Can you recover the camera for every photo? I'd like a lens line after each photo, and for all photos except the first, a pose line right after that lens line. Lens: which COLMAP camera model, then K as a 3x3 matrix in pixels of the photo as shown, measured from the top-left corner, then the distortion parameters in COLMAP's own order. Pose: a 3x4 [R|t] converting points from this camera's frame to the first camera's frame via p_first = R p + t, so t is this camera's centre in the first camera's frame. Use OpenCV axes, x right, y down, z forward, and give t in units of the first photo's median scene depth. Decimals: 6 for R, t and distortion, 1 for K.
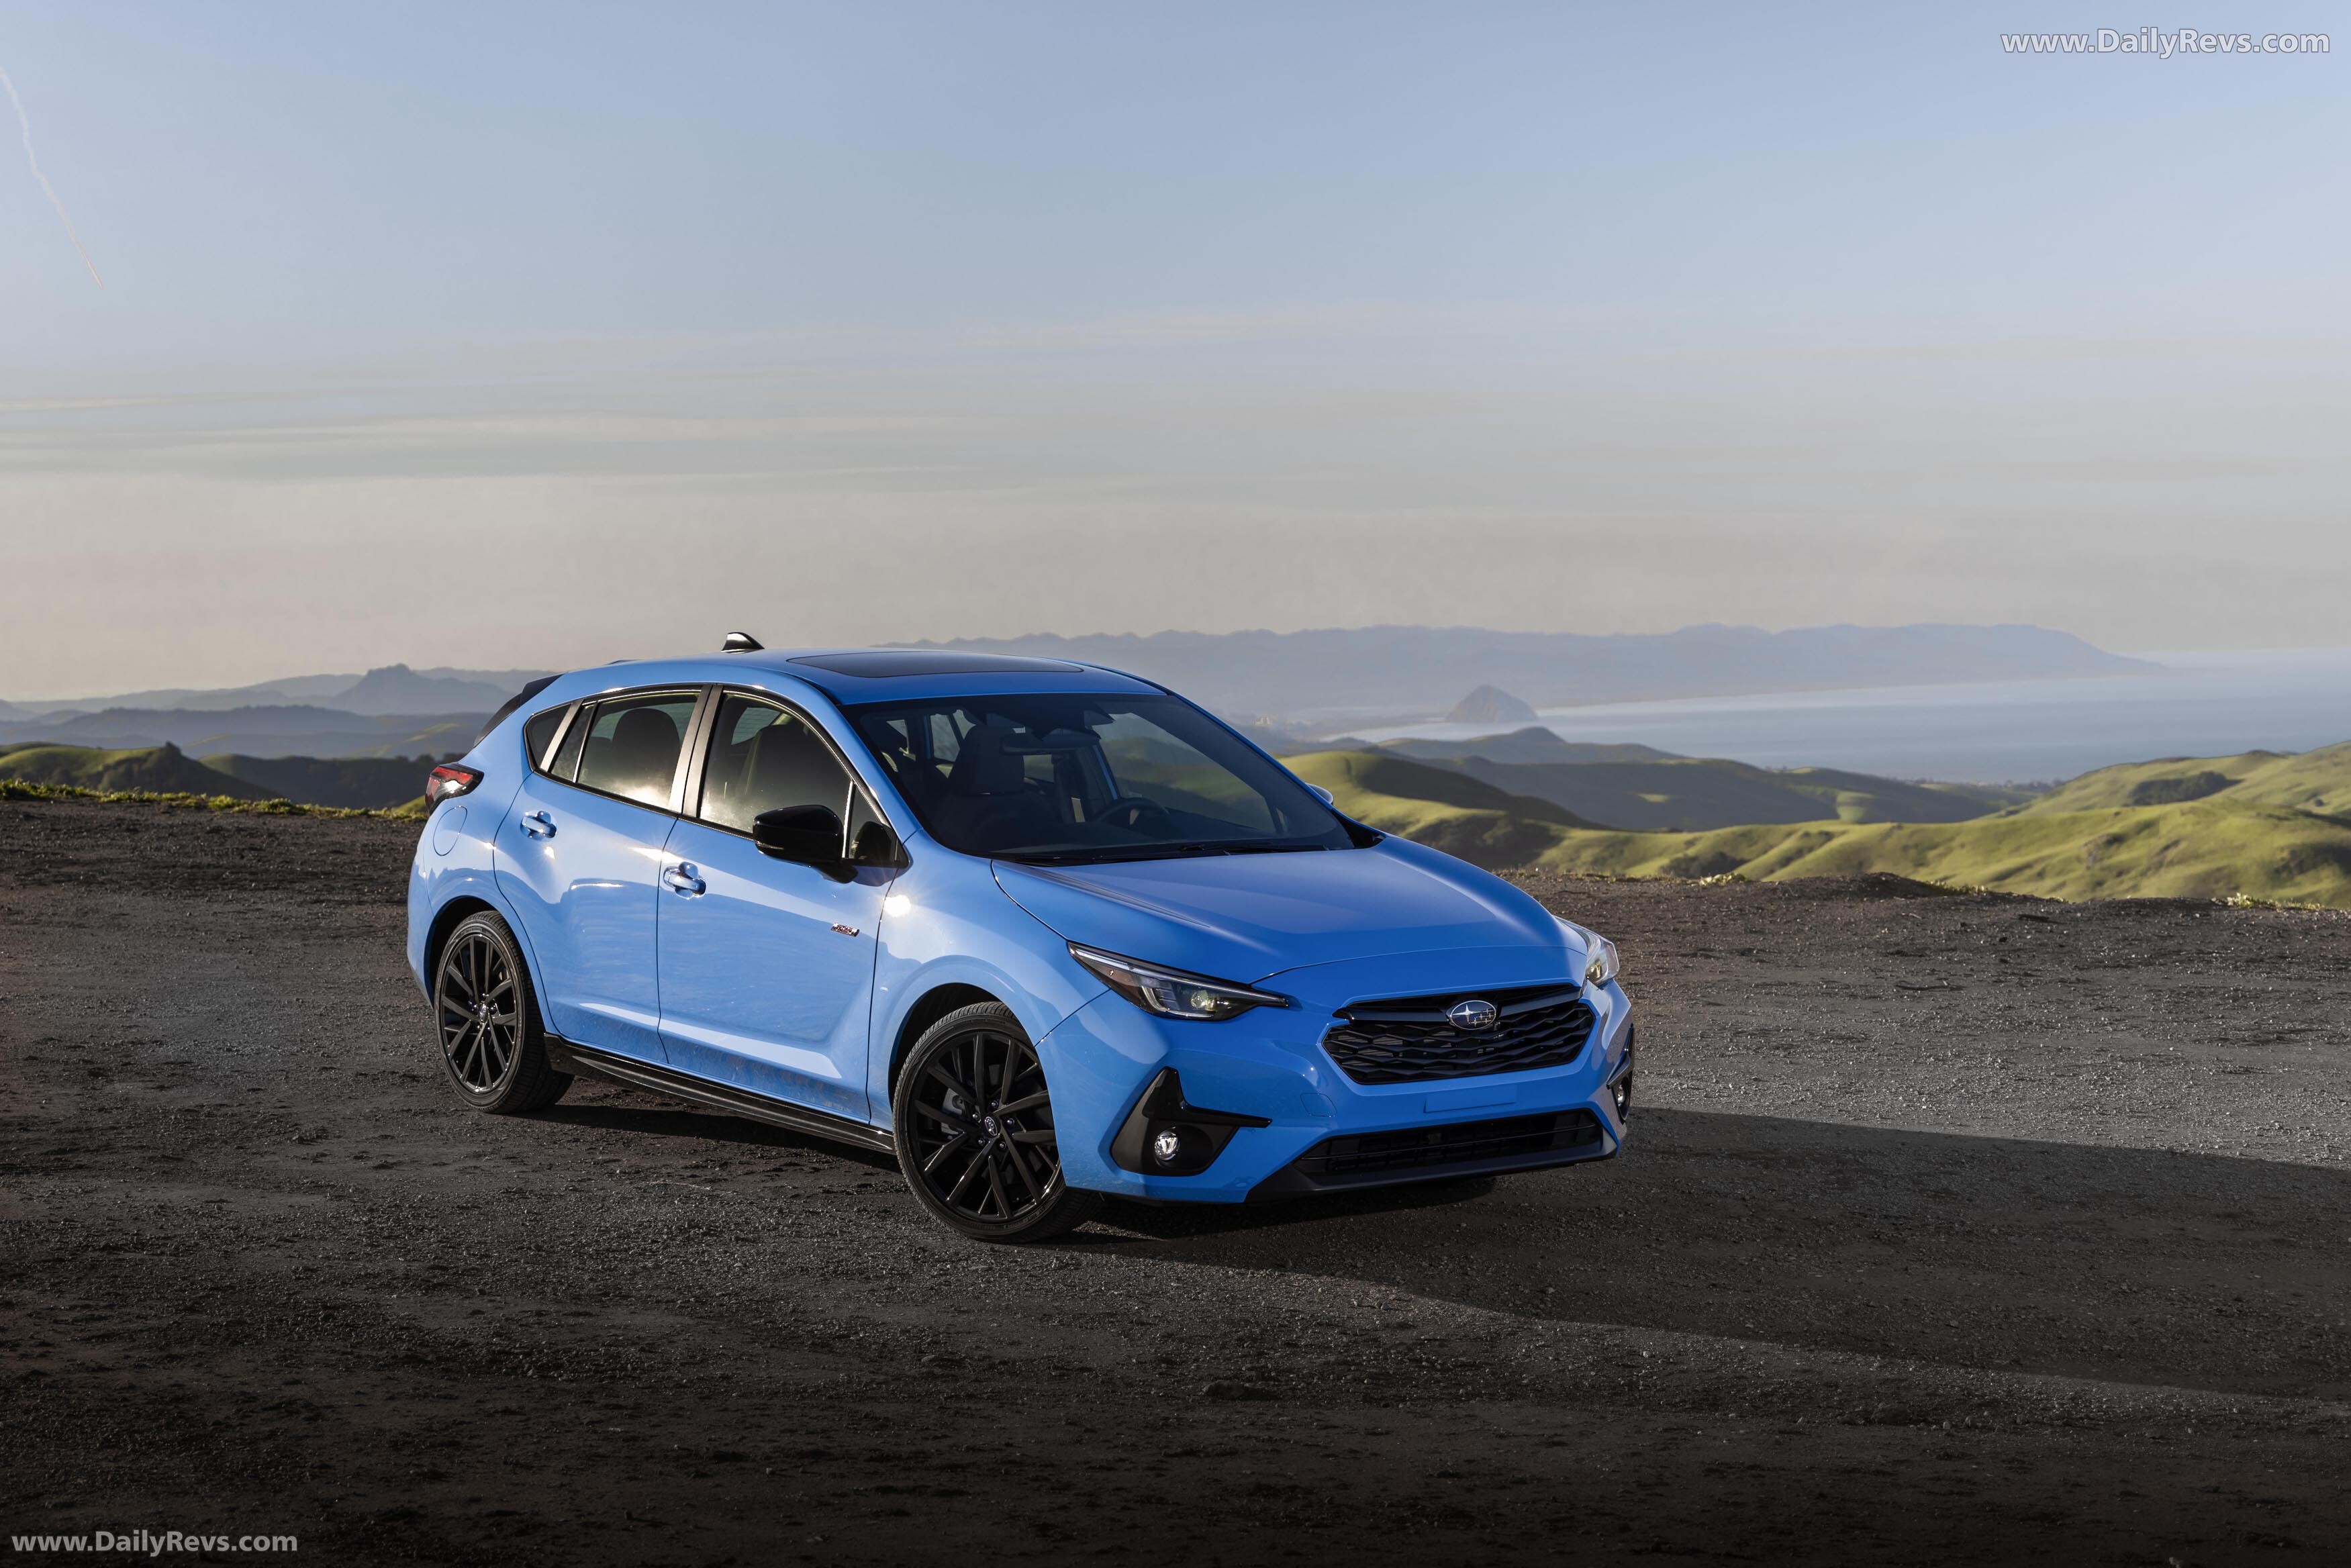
lens RADIAL K [[4096.4, 0, 1174.9], [0, 4096.4, 781.0], [0, 0, 1]] dist [0.050821, 0.000000]
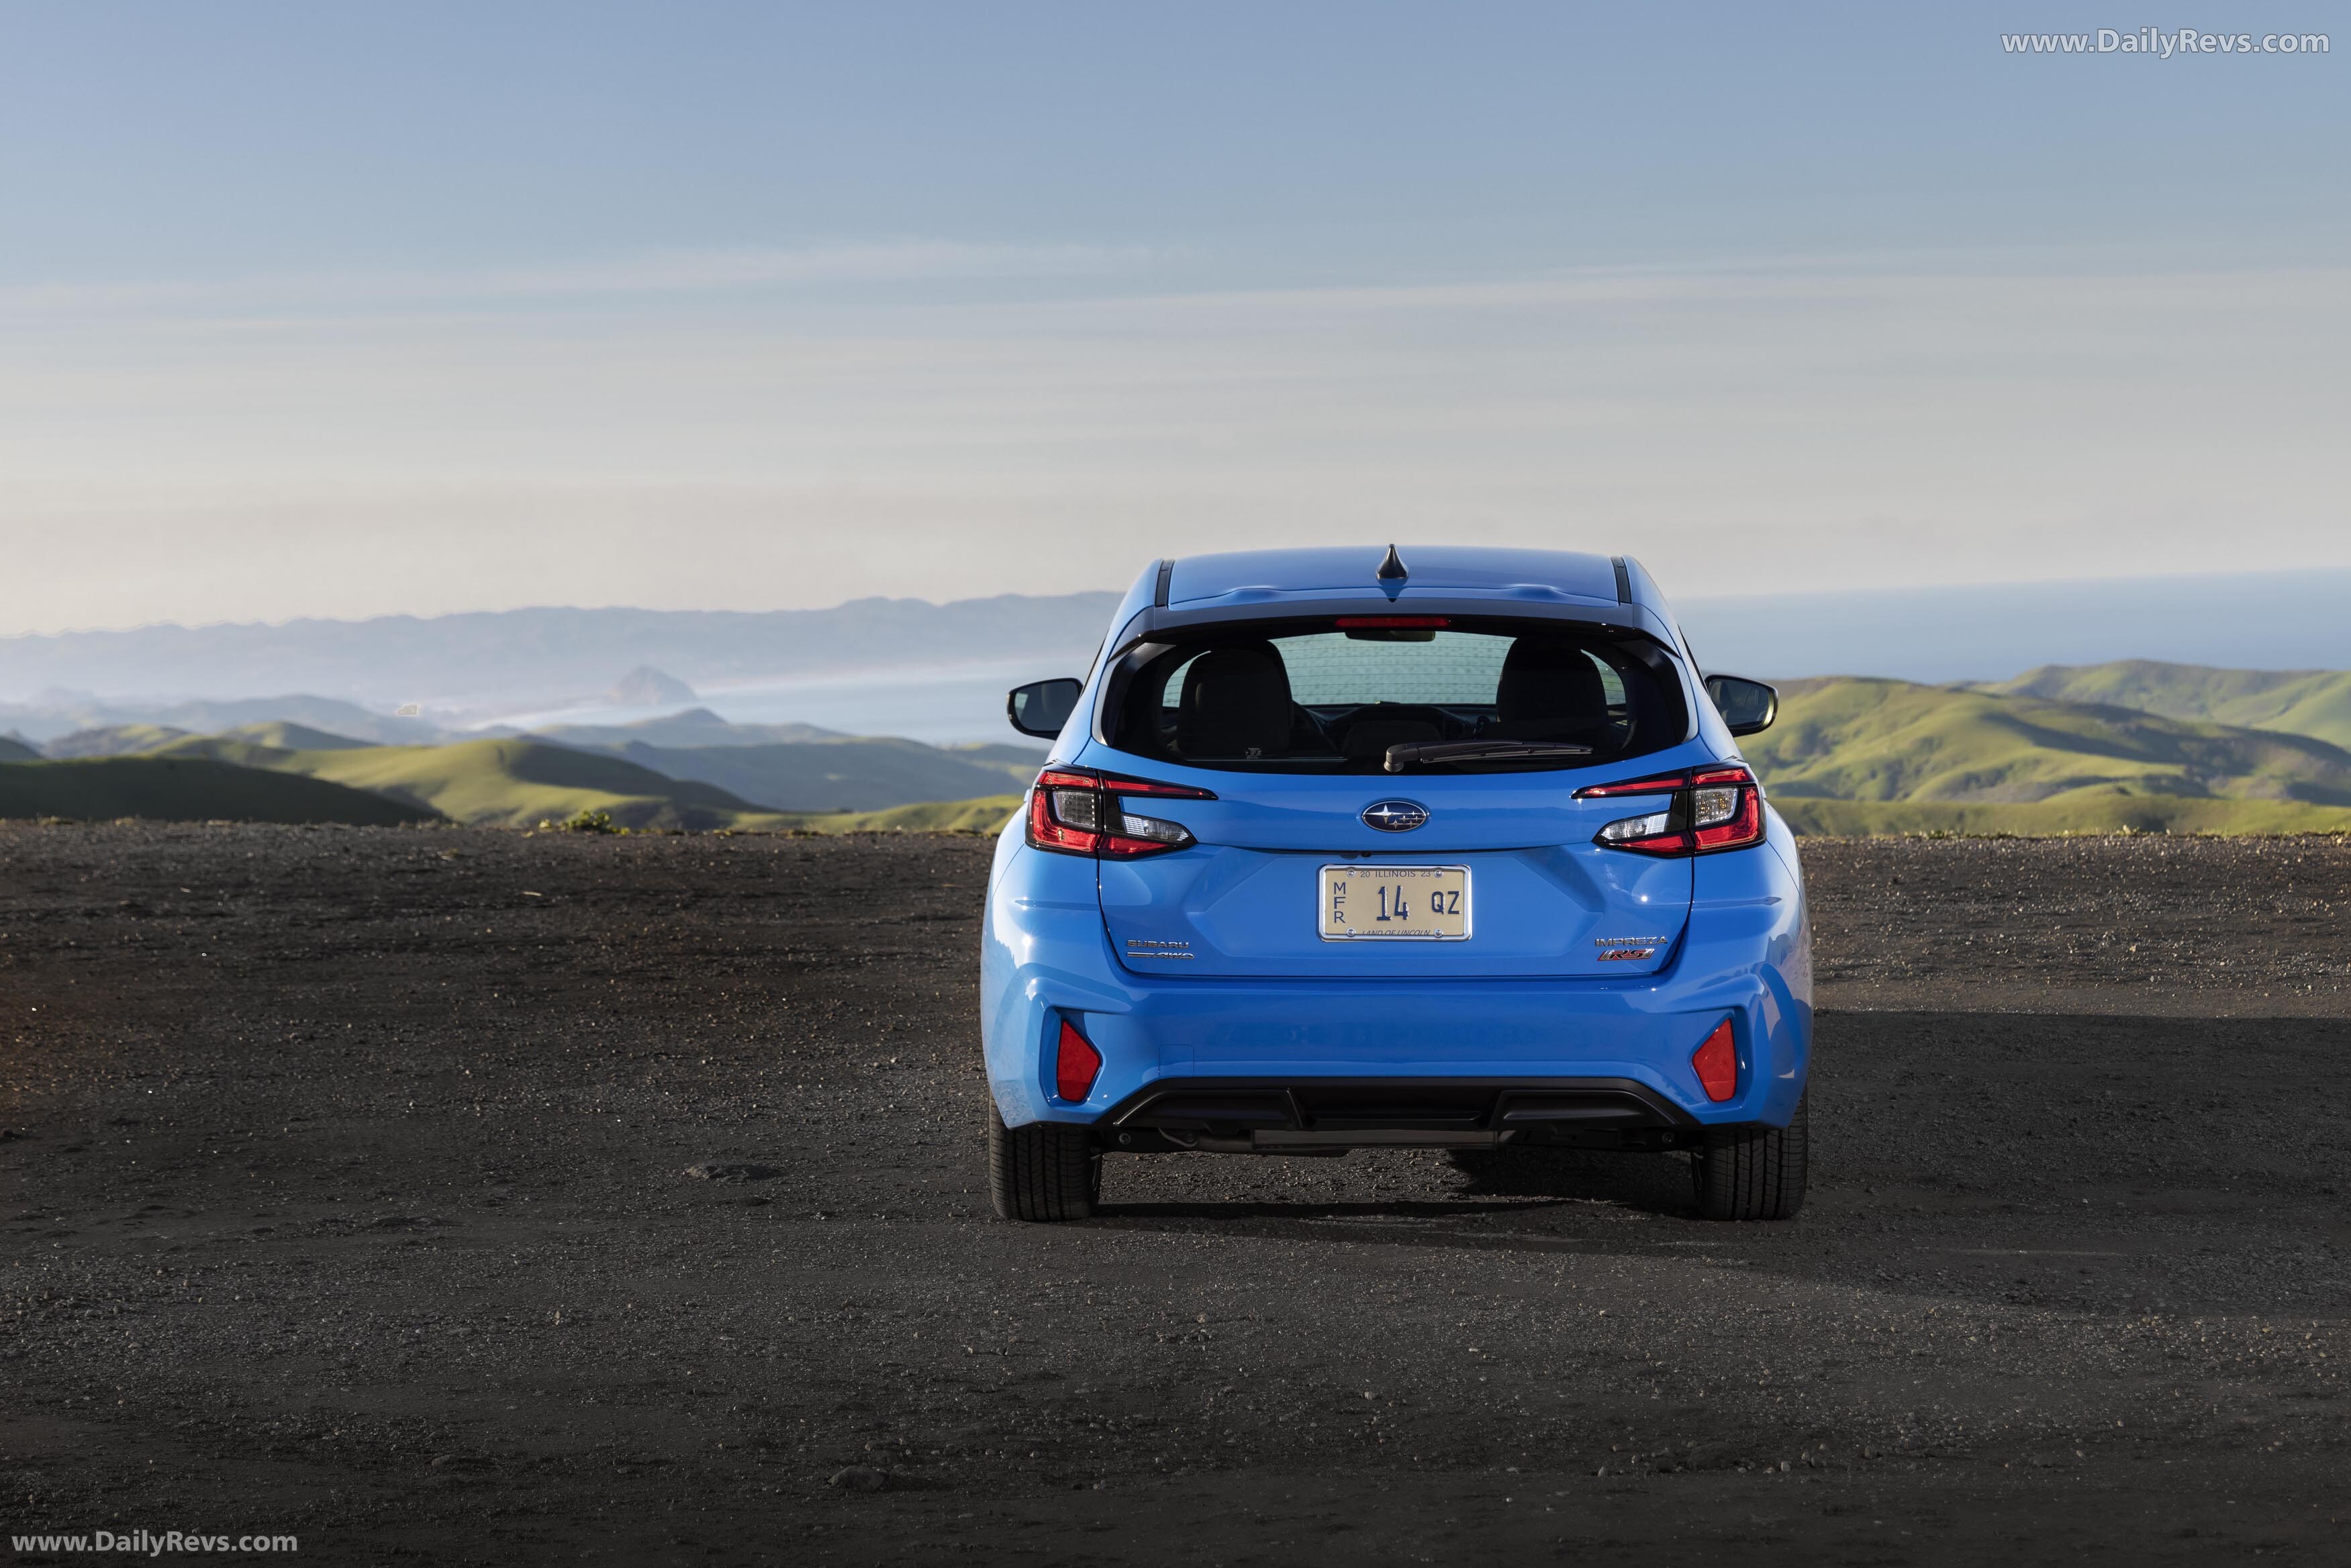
lens RADIAL K [[4231.0, 0, 1163.8], [0, 4231.0, 793.5], [0, 0, 1]] dist [0.049748, 0.000000]
pose [[0.979584, -0.031179, 0.198603, -0.081631], [0.029854, 0.999508, 0.009660, 0.016650], [-0.198807, -0.003534, 0.980032, 0.223139]]
